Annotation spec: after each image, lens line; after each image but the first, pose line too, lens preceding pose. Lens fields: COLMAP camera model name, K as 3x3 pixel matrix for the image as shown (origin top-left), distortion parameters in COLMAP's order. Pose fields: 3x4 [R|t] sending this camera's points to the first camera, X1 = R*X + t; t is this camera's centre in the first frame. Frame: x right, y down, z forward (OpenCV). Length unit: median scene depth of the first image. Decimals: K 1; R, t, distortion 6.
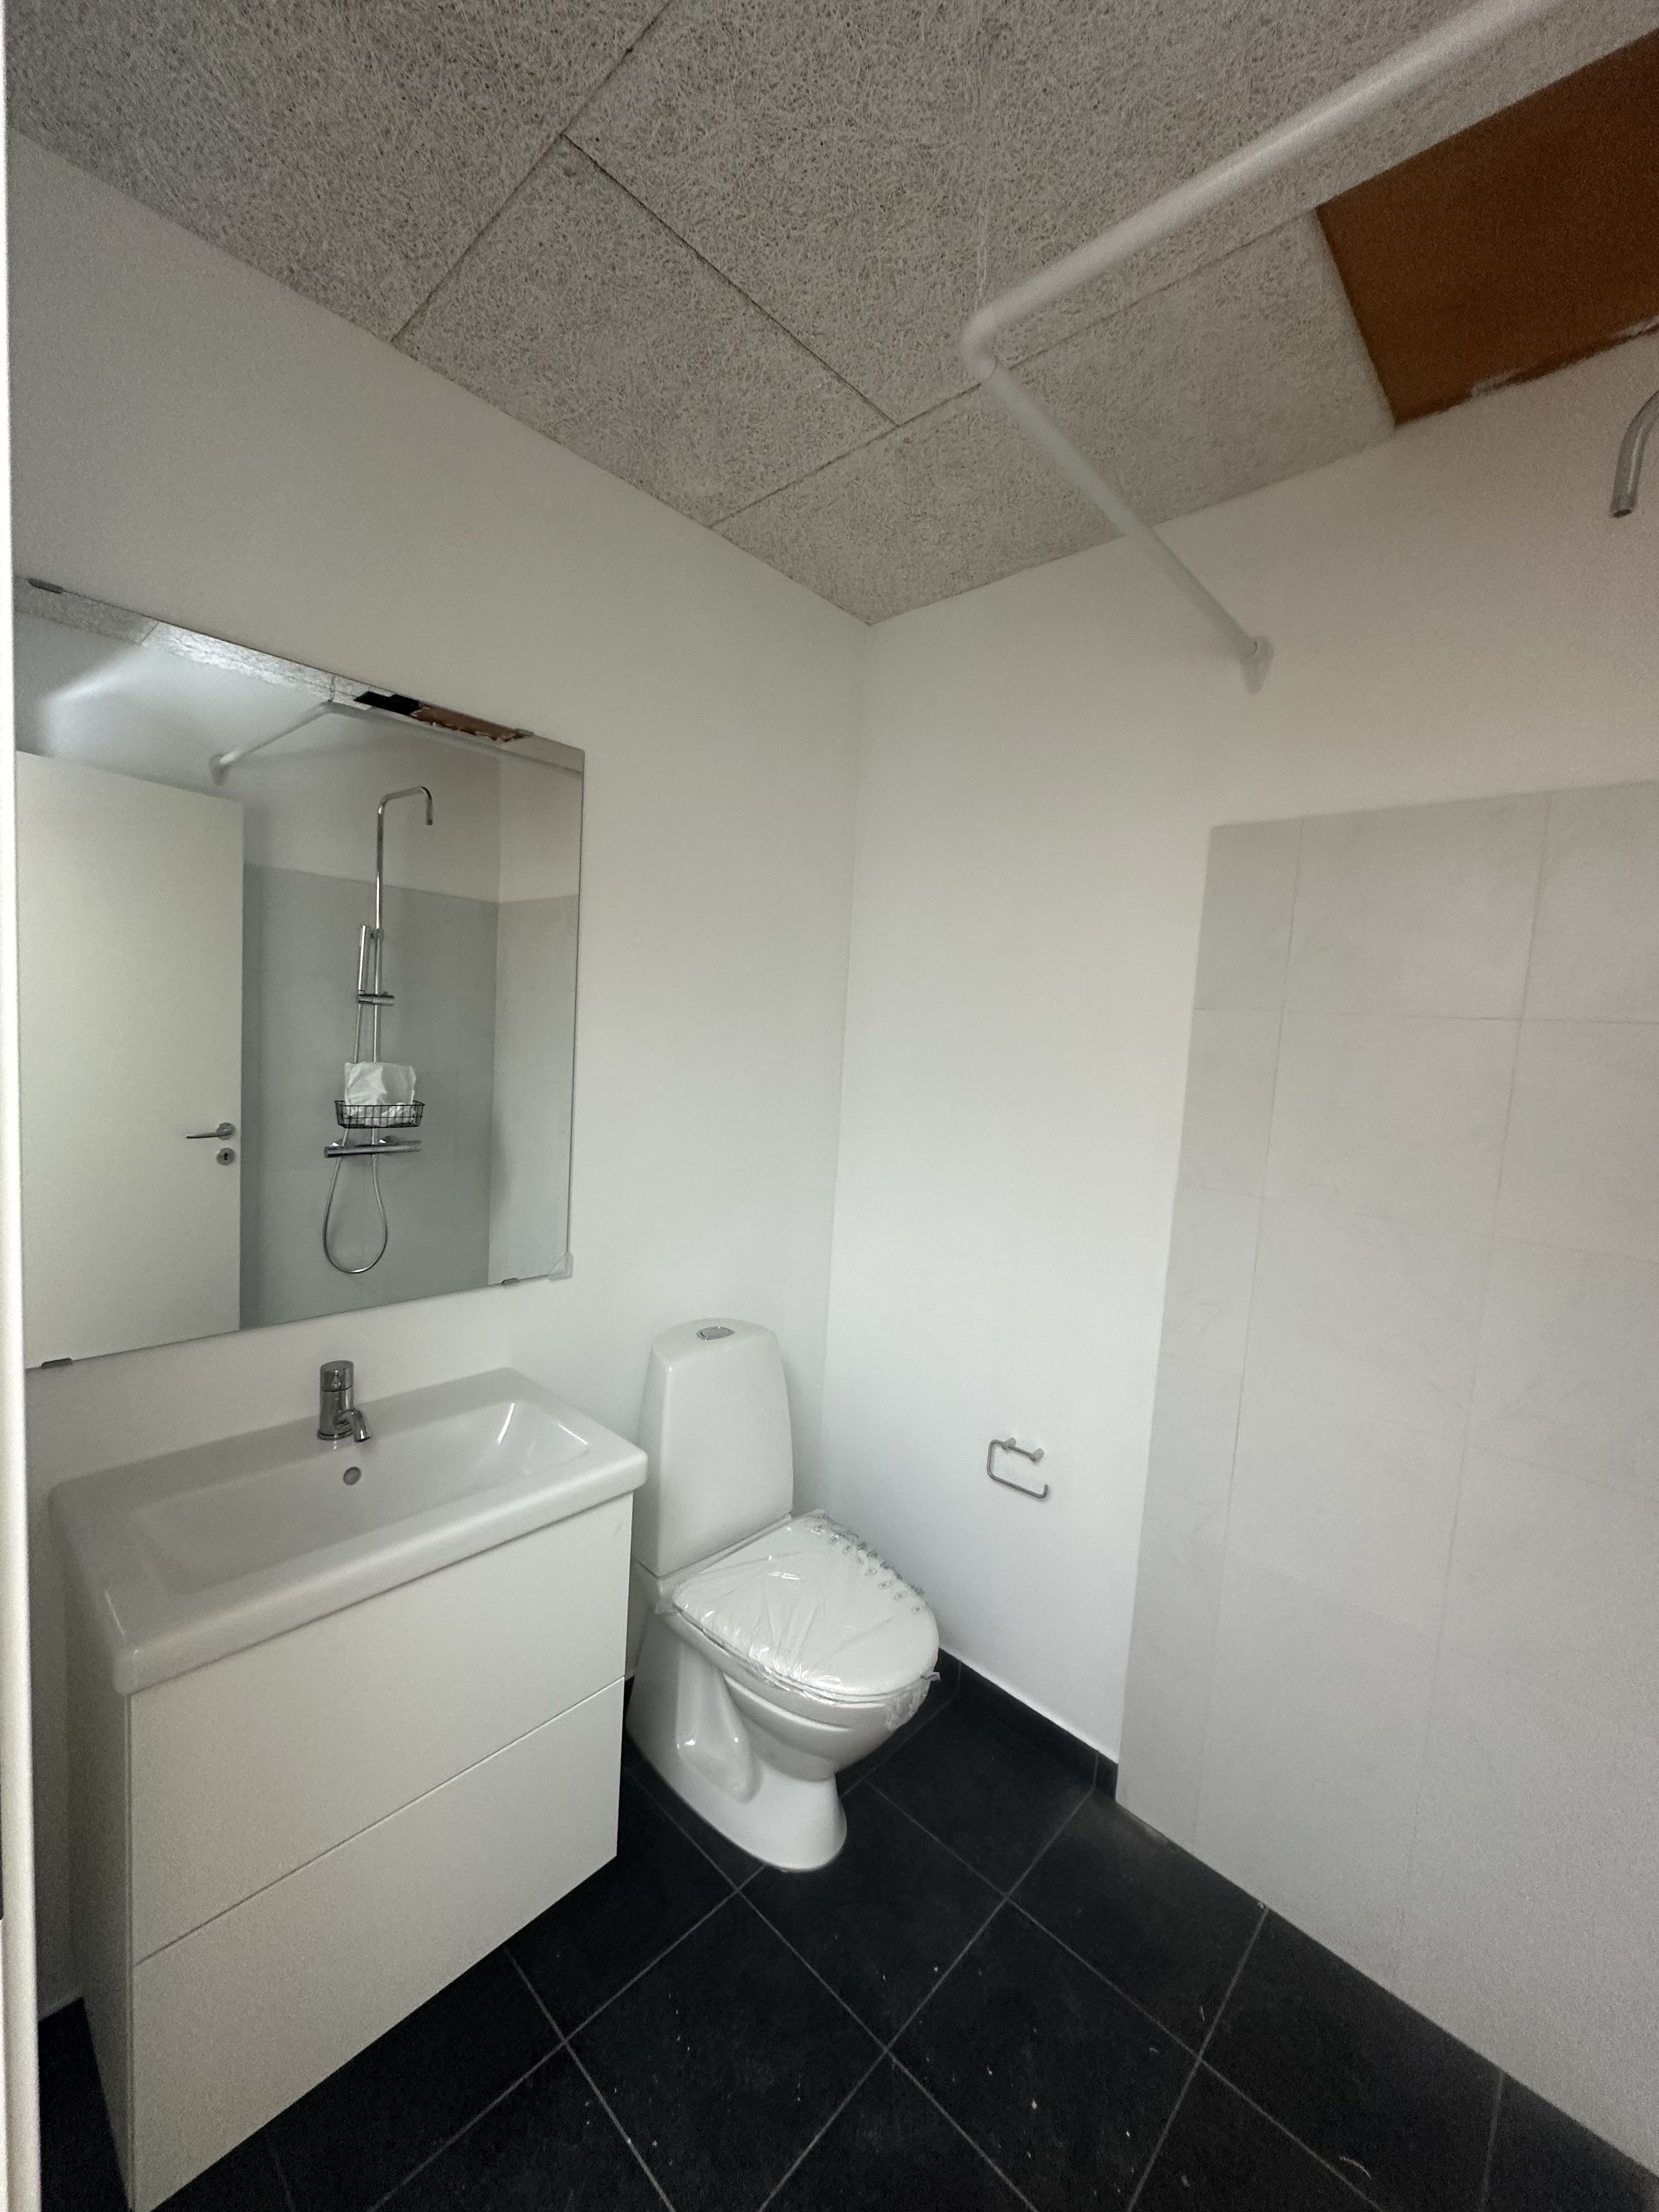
lens RADIAL K [[891.7, 0, 829.5], [0, 891.7, 1106.0], [0, 0, 1]] dist [0.001106, 0.000489]
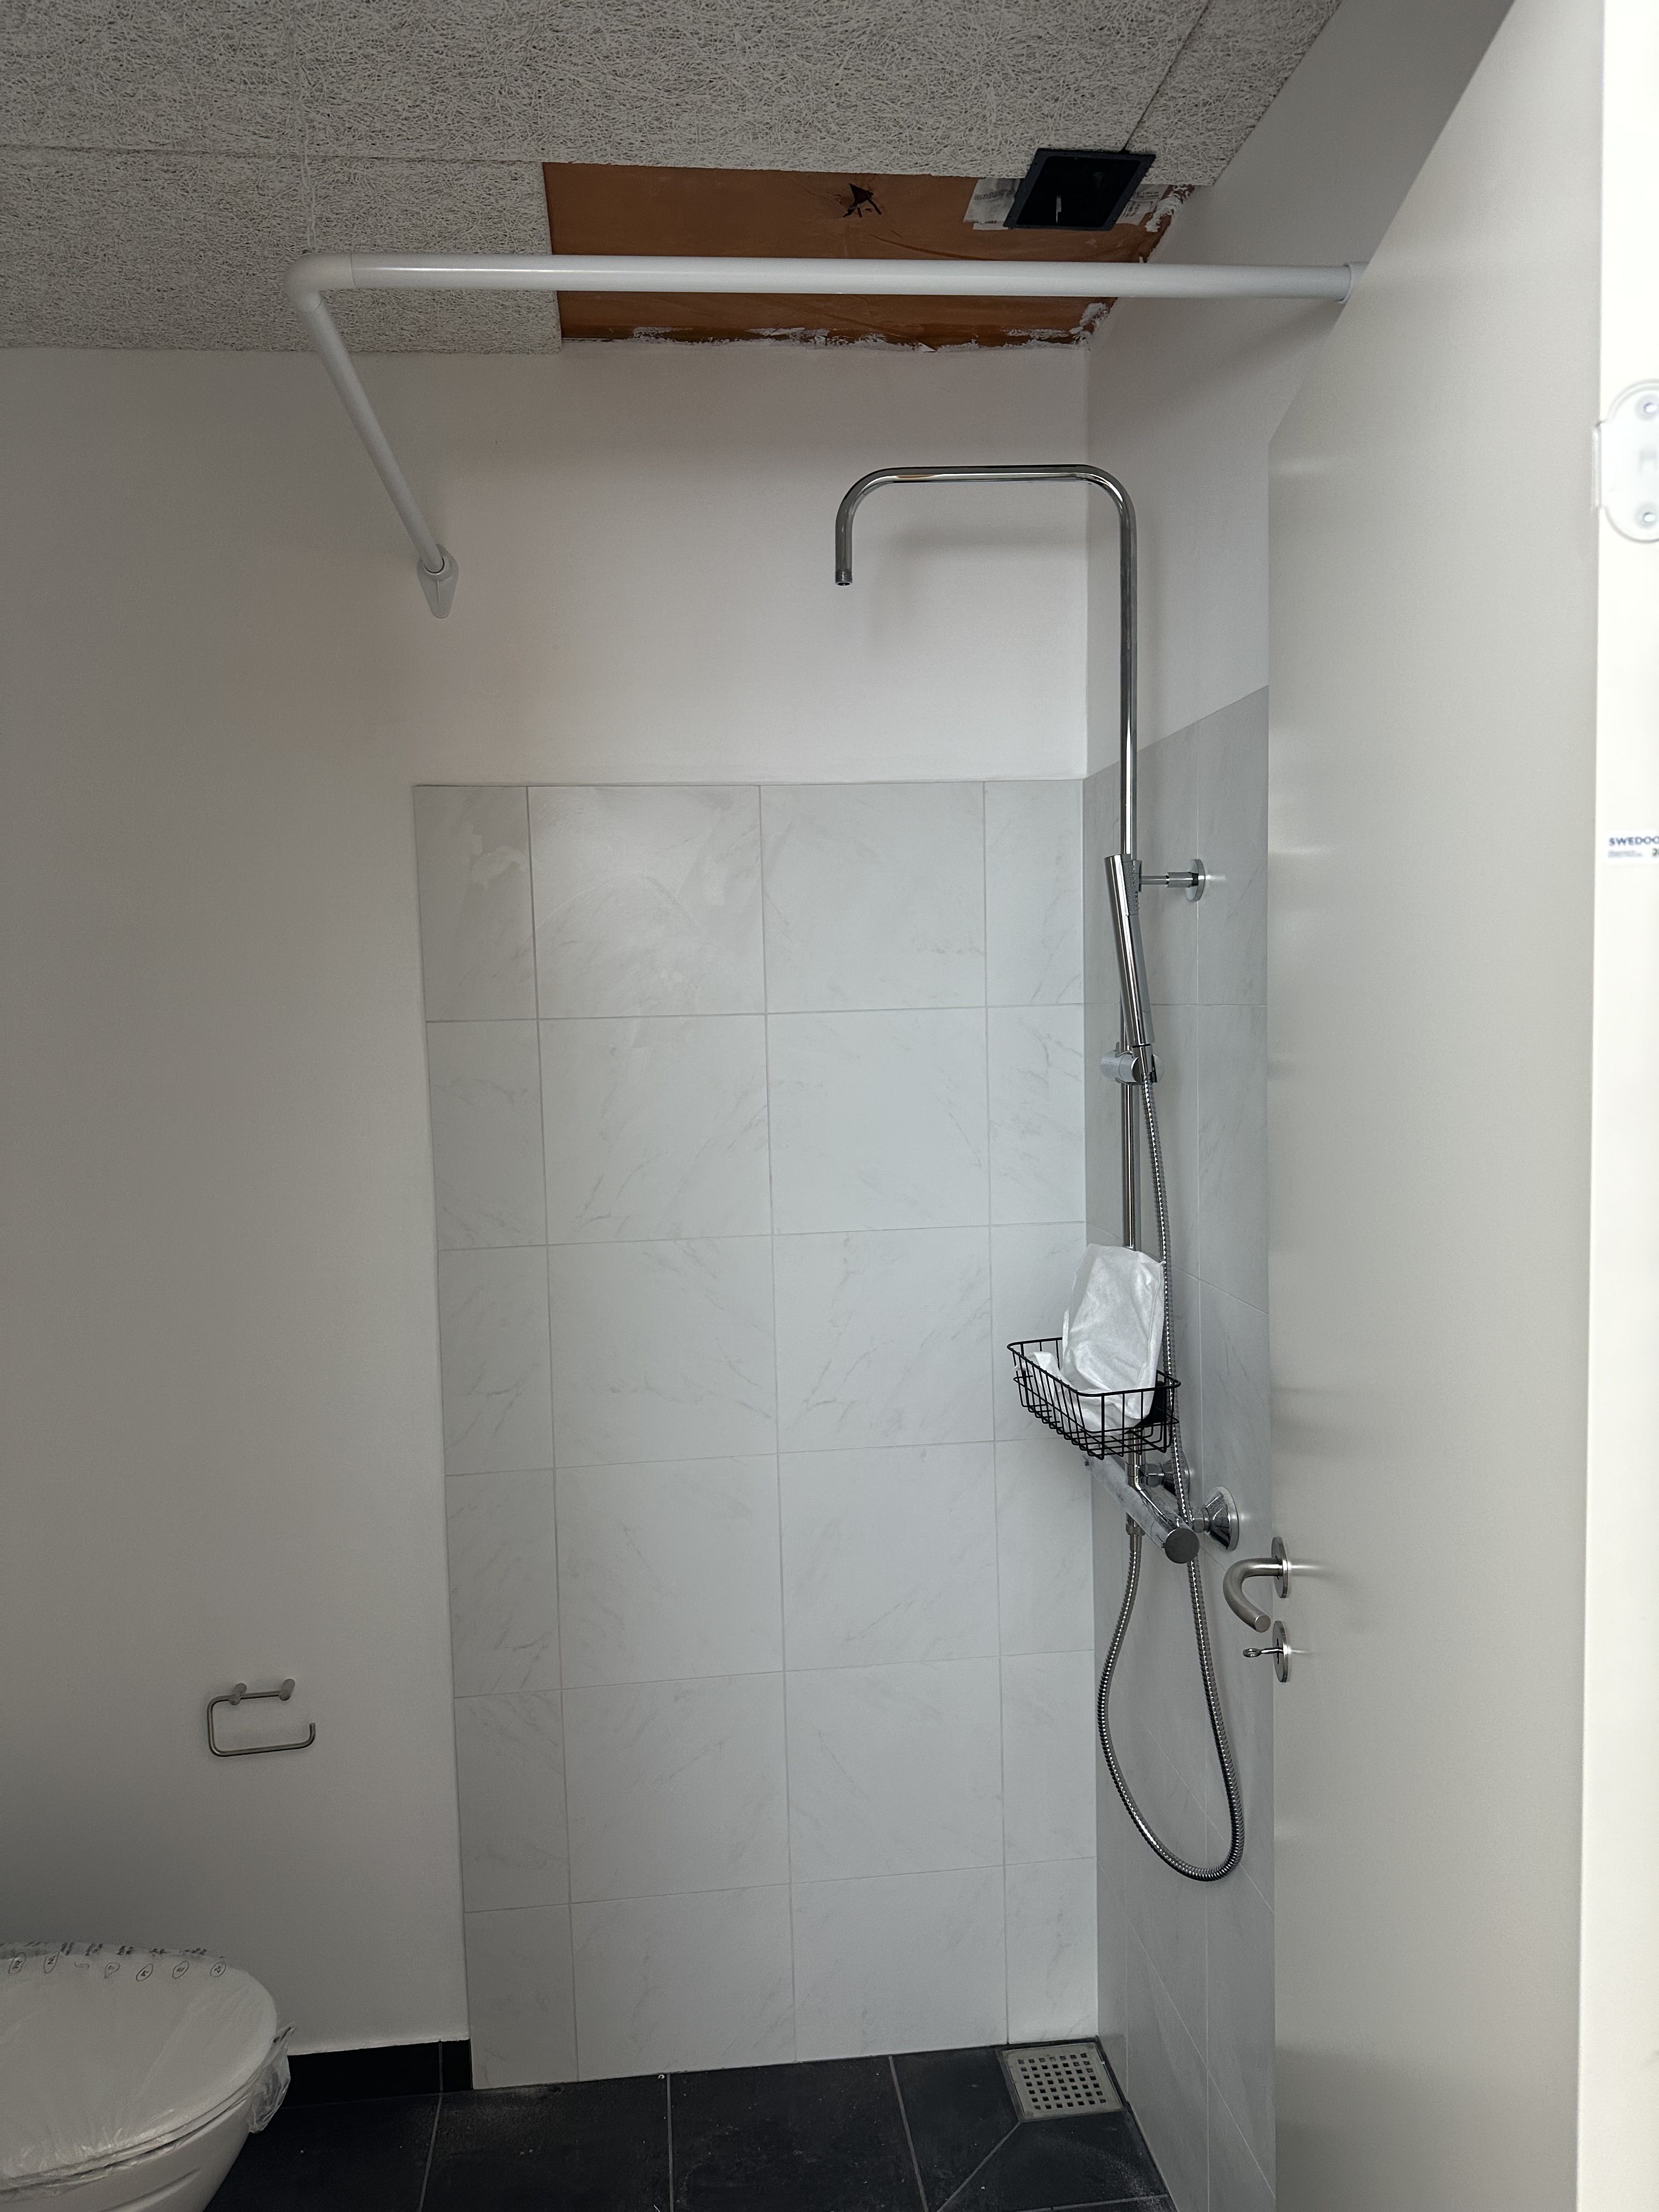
lens RADIAL K [[1540.9, 0, 828.5], [0, 1540.9, 1101.8], [0, 0, 1]] dist [0.053154, -0.046950]
pose [[0.647922, -0.135819, 0.749500, -0.358944], [0.129336, 0.989303, 0.067467, -0.083379], [-0.750646, 0.053224, 0.658558, -0.122673]]
